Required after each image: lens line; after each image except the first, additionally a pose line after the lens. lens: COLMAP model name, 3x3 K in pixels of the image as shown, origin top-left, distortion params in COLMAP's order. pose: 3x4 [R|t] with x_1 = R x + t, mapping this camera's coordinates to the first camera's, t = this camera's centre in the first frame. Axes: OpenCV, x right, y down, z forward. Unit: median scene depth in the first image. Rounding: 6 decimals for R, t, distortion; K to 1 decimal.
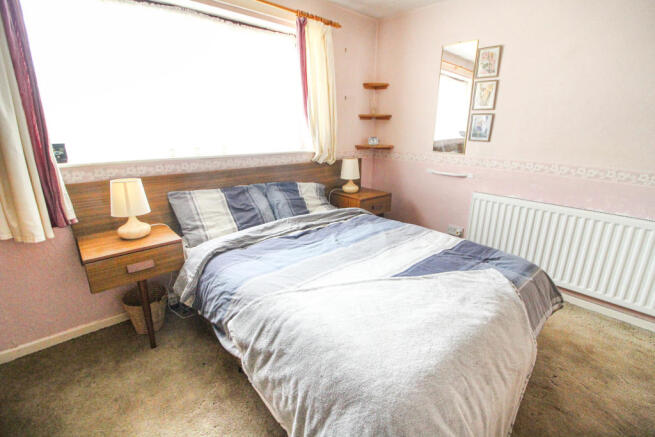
lens RADIAL K [[303.6, 0, 327.2], [0, 303.6, 217.5], [0, 0, 1]] dist [-0.013311, -0.001550]
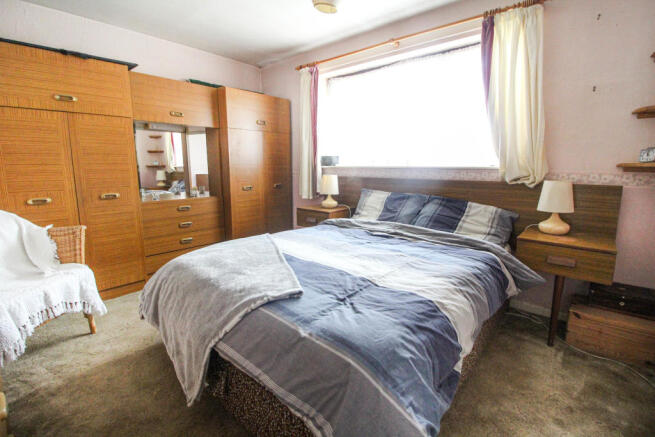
lens RADIAL K [[303.6, 0, 328.0], [0, 303.6, 218.6], [0, 0, 1]] dist [-0.013311, -0.001550]
pose [[0.076131, 0.177730, -0.981130, 0.846871], [-0.271438, 0.950517, 0.151122, -0.102535], [0.959440, 0.254811, 0.120607, 0.580304]]
